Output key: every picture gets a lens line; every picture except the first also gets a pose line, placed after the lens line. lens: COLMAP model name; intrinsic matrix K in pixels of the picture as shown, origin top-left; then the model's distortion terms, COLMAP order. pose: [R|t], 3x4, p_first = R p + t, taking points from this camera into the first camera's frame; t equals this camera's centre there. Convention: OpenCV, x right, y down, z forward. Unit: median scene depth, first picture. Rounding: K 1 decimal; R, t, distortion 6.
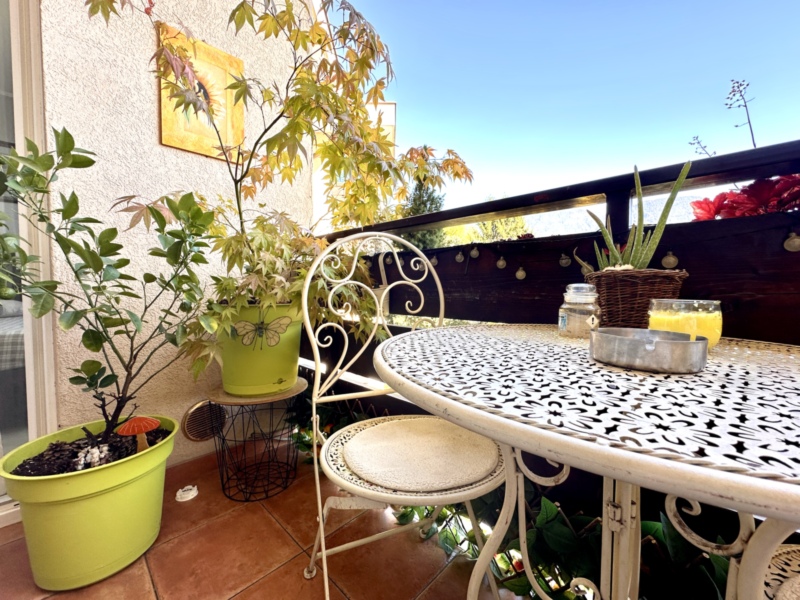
lens RADIAL K [[318.2, 0, 403.0], [0, 318.2, 305.6], [0, 0, 1]] dist [-0.001818, 0.000214]
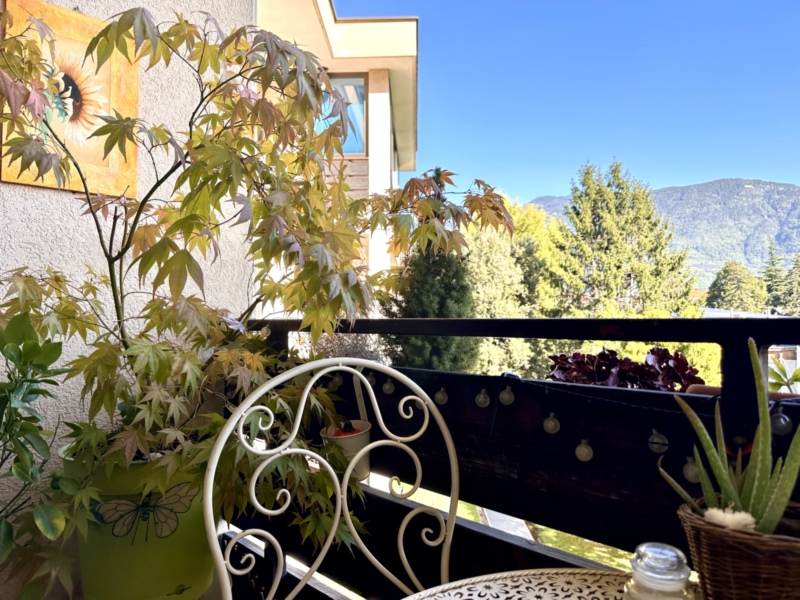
lens RADIAL K [[569.9, 0, 407.0], [0, 569.9, 301.9], [0, 0, 1]] dist [0.056959, -0.059866]
pose [[0.997771, -0.009719, -0.066017, 0.111869], [0.004833, 0.997264, -0.073758, -0.250378], [0.066553, 0.073274, 0.995089, -0.039653]]
